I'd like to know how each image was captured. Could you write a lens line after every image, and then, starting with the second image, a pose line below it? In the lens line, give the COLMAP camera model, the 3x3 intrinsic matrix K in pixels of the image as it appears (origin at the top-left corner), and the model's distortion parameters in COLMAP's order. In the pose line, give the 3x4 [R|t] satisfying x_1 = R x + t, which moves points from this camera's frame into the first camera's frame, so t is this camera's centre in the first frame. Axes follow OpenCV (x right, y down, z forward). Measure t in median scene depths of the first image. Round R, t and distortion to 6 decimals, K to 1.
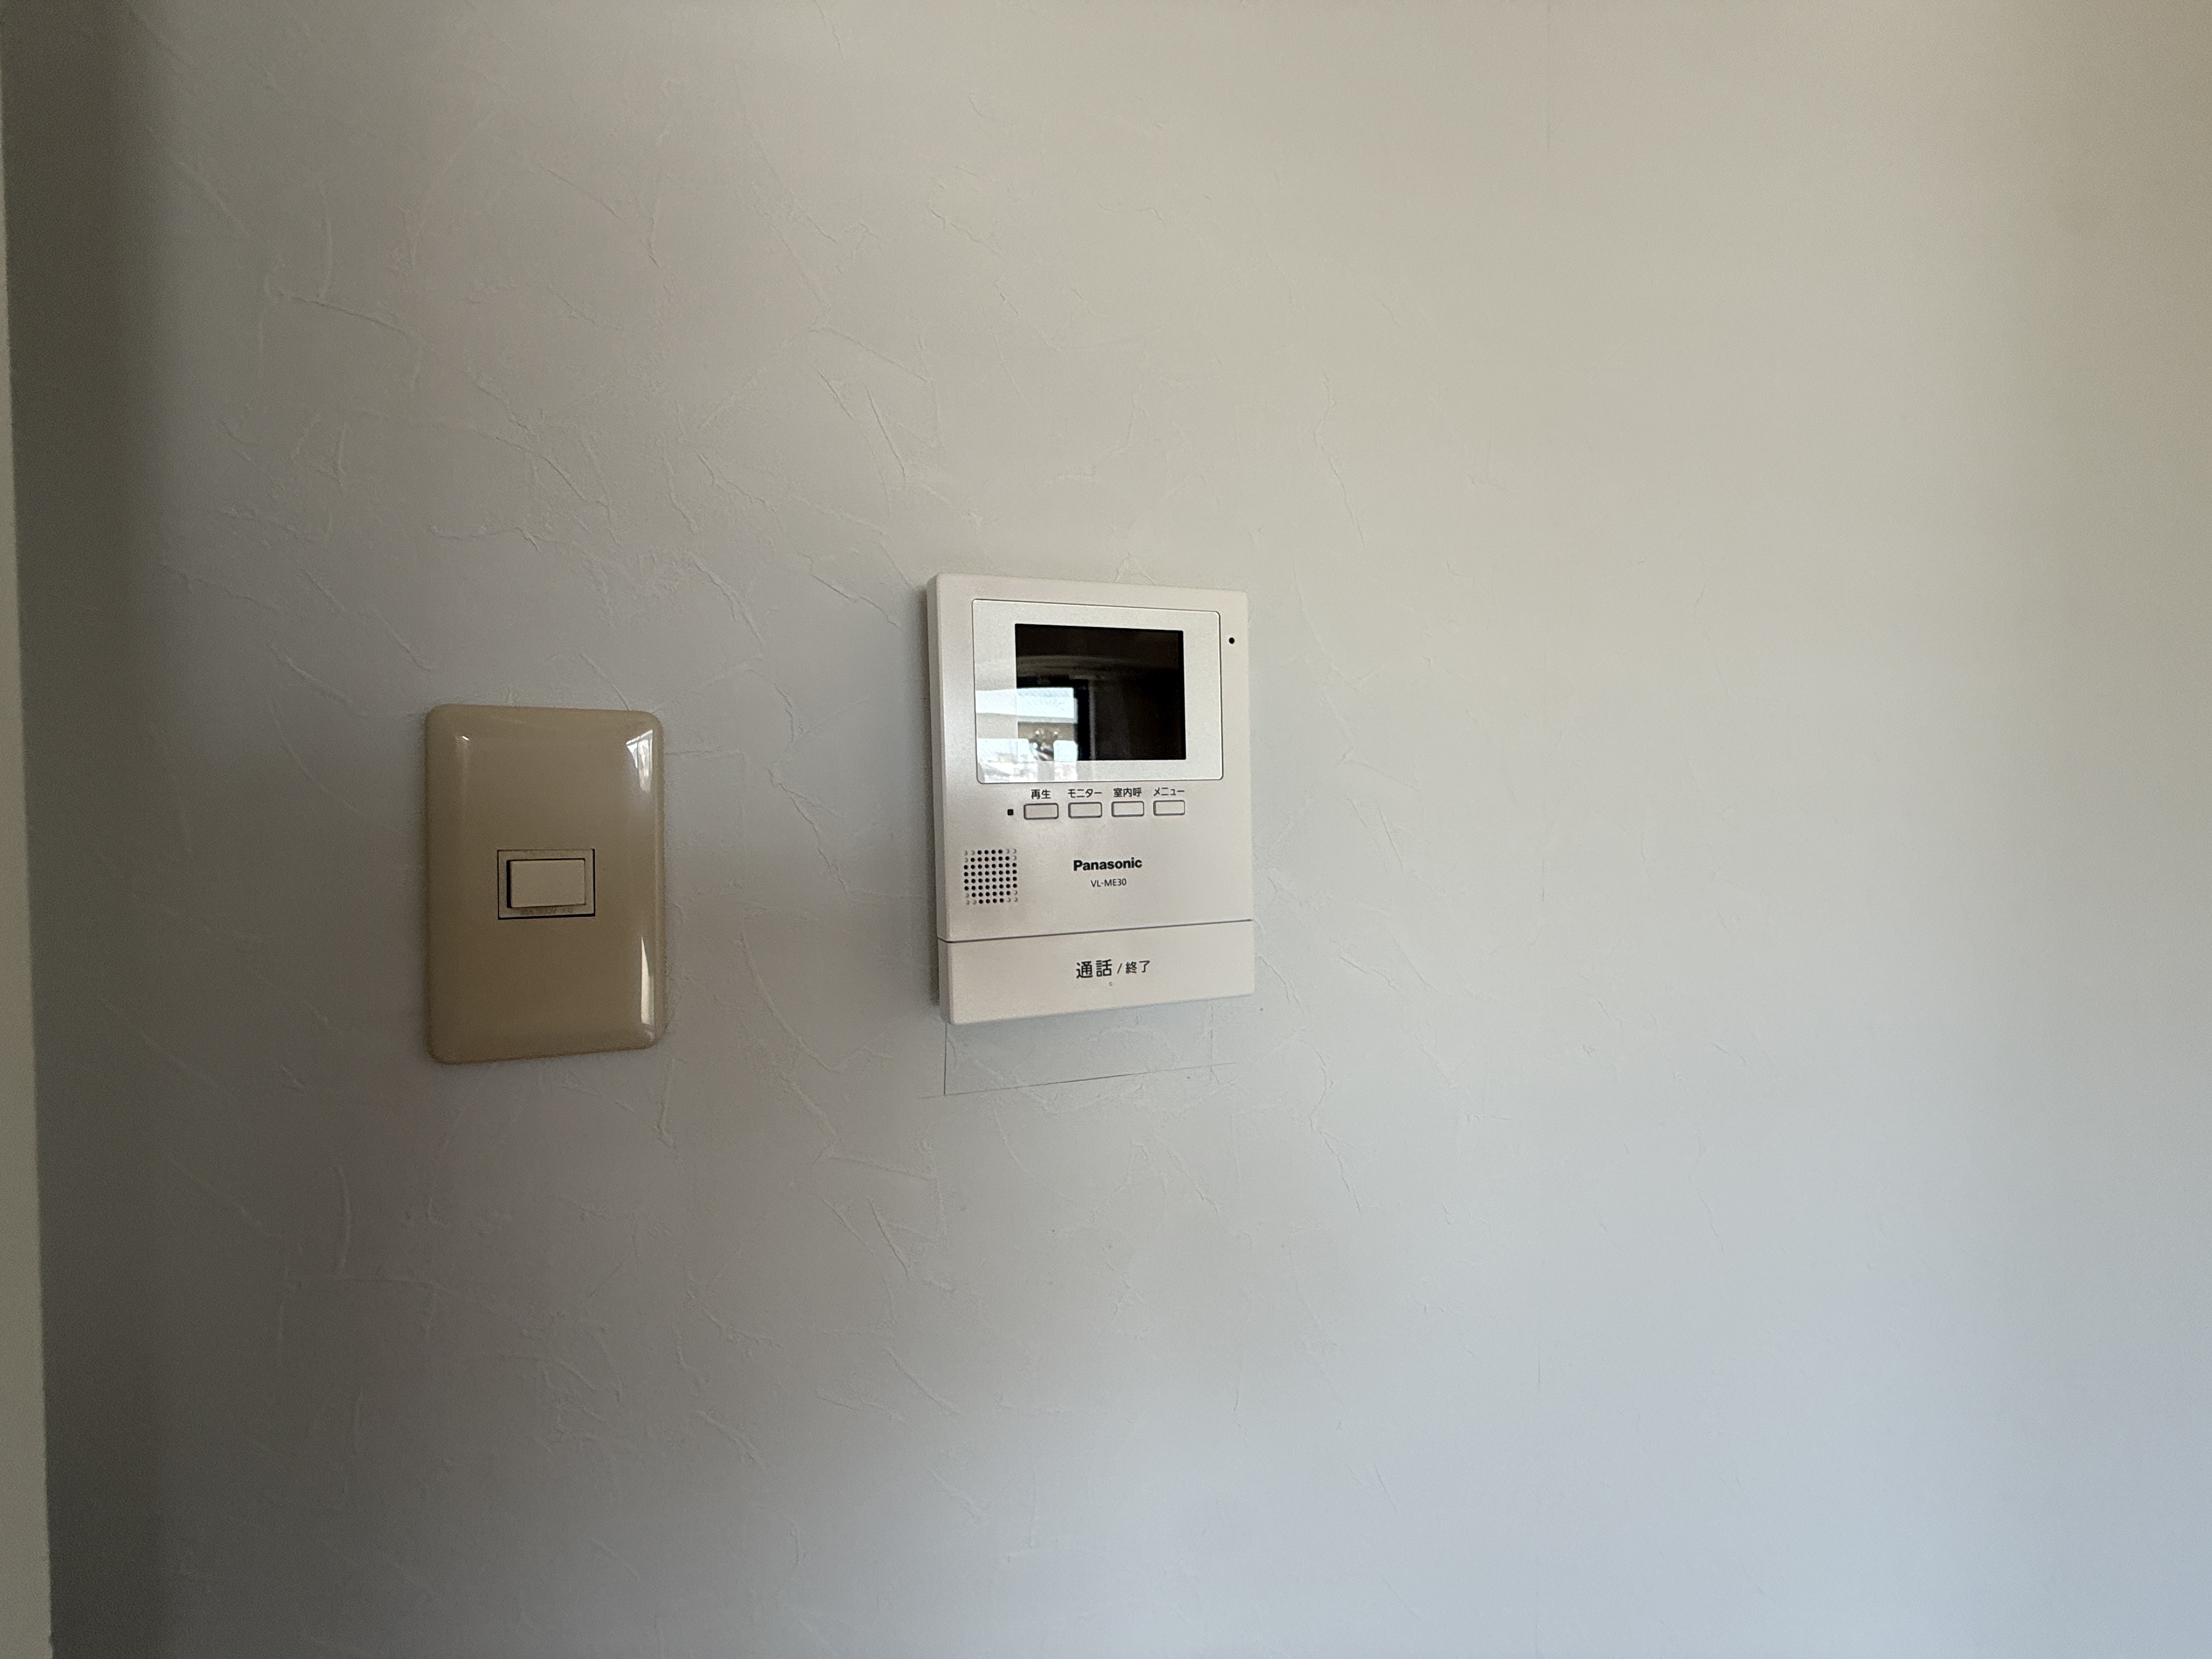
lens RADIAL K [[888.0, 0, 1105.7], [0, 888.0, 815.7], [0, 0, 1]] dist [-0.002081, -0.000187]
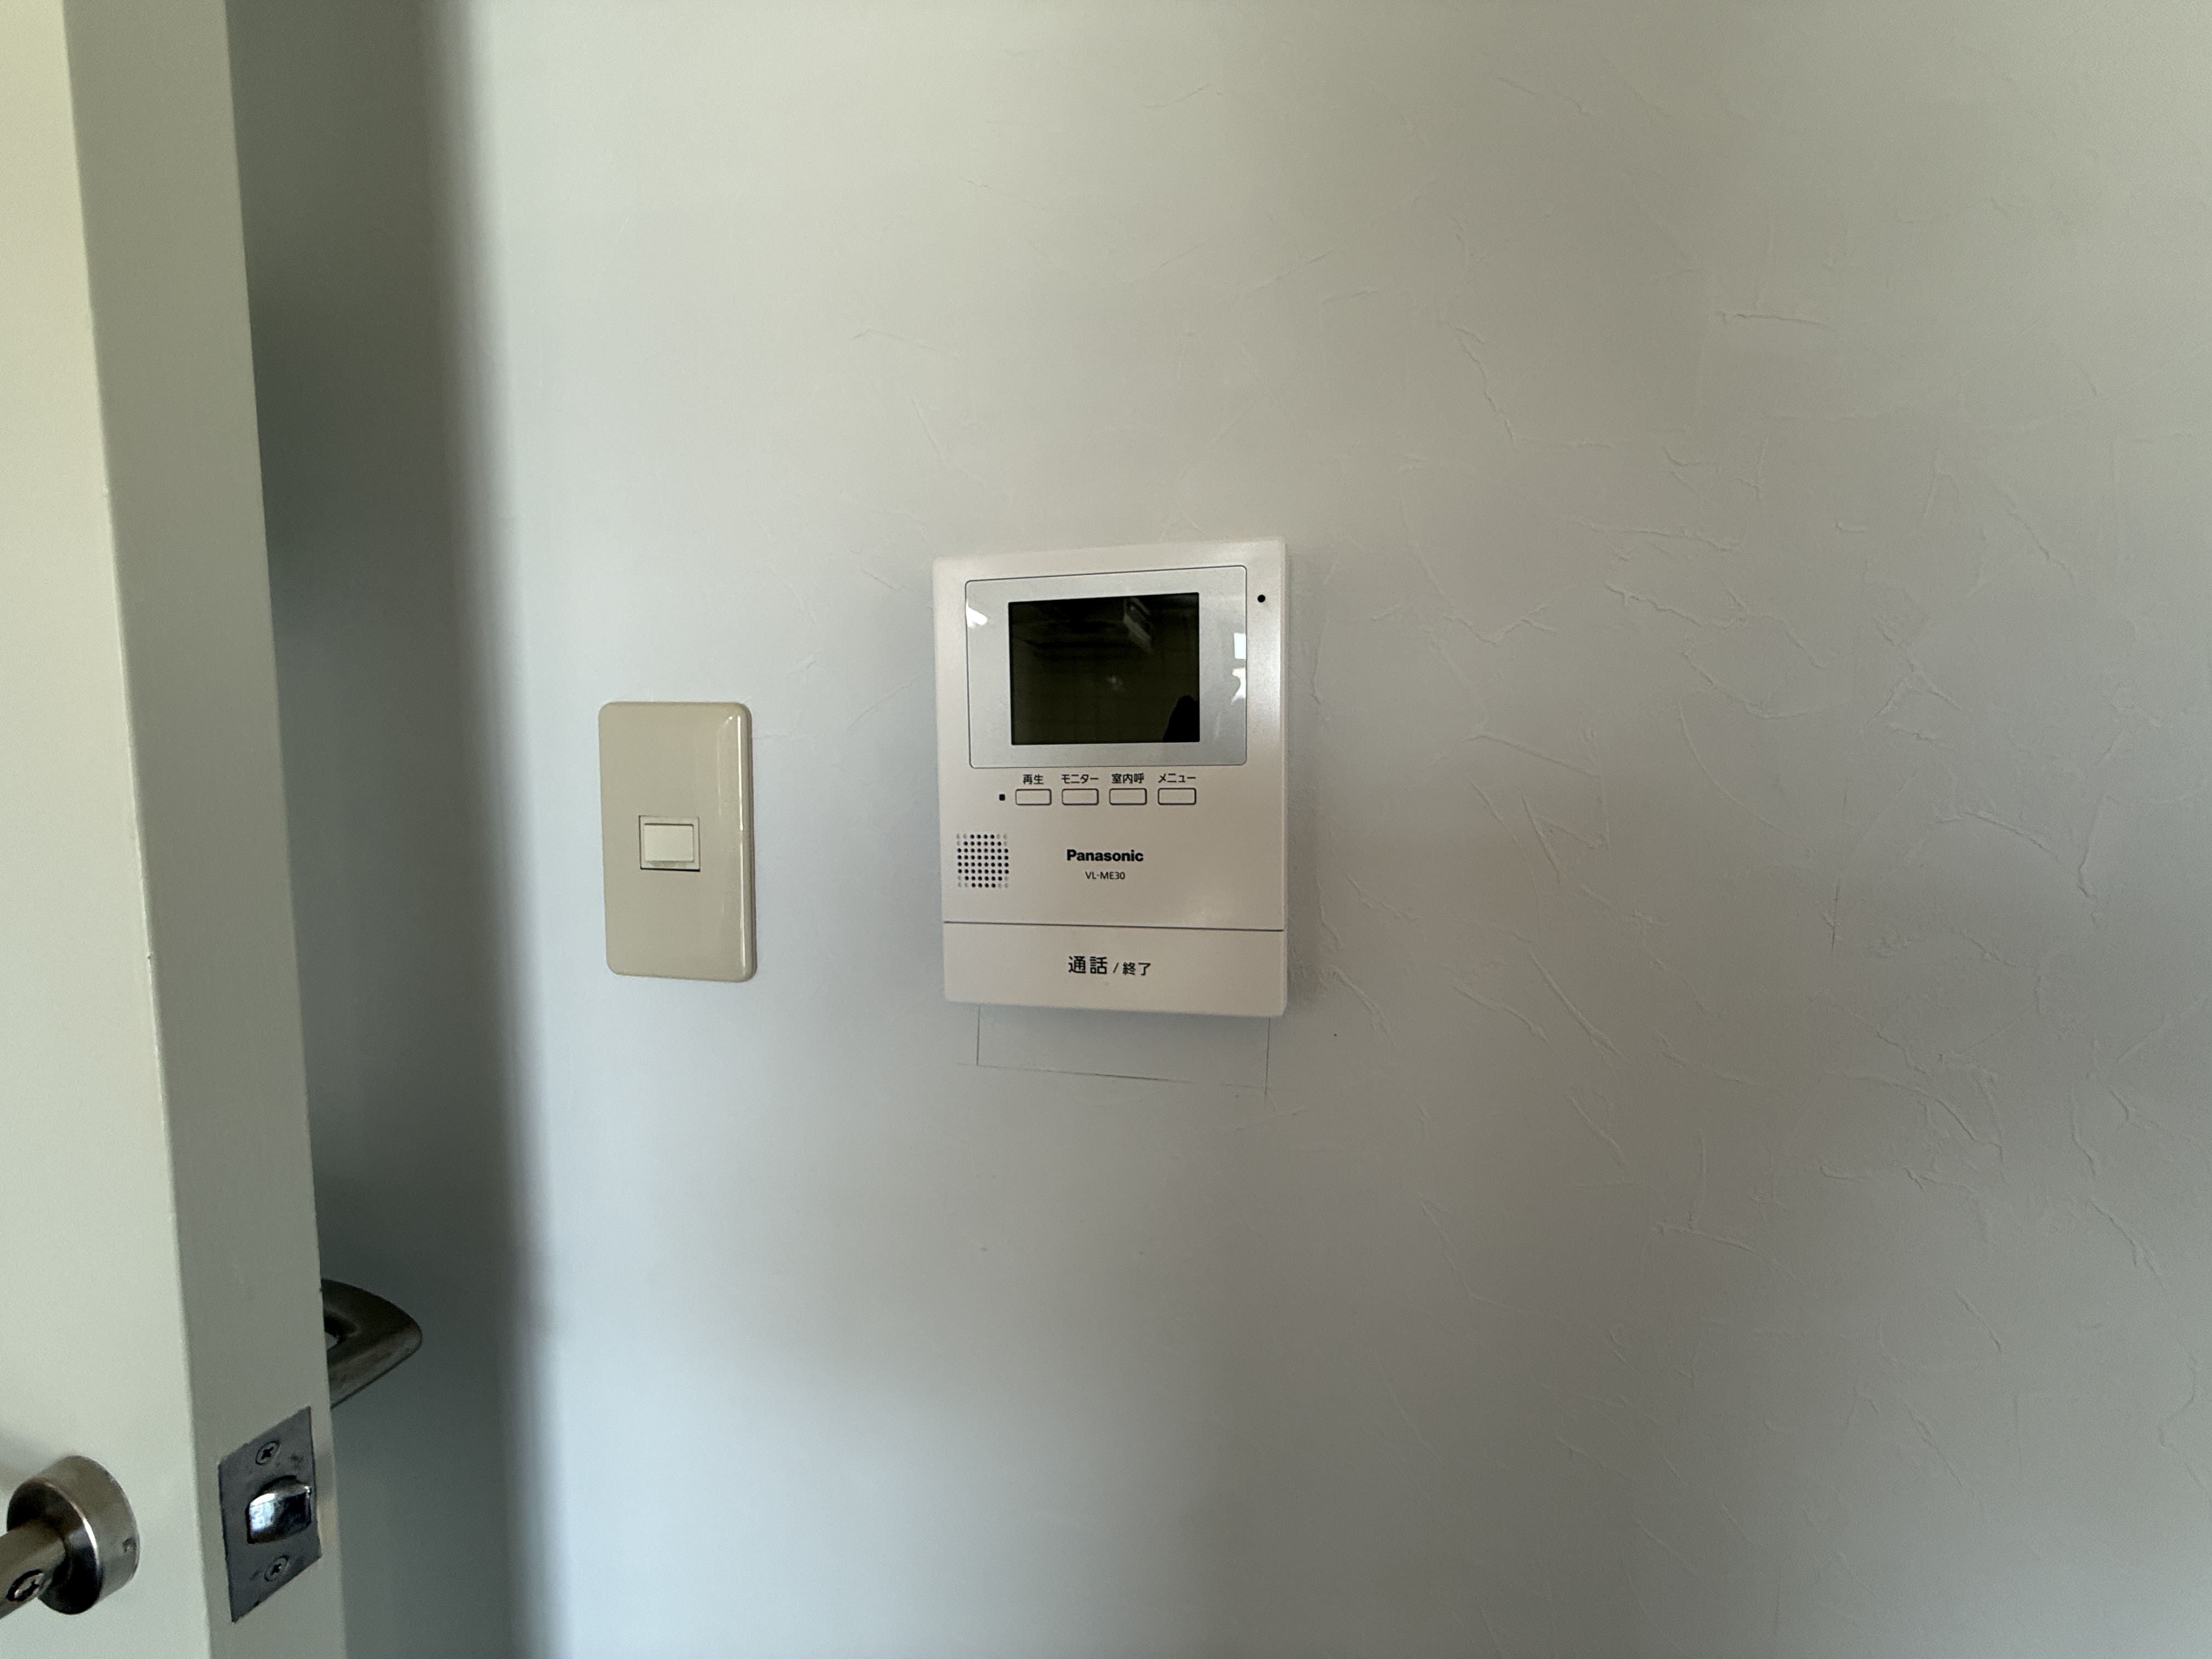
lens RADIAL K [[888.0, 0, 1106.9], [0, 888.0, 841.0], [0, 0, 1]] dist [-0.002081, -0.000187]
pose [[0.867881, 0.054456, -0.493779, 0.465505], [-0.021462, 0.997156, 0.072248, -0.028016], [0.496309, -0.052105, 0.866581, 0.197277]]
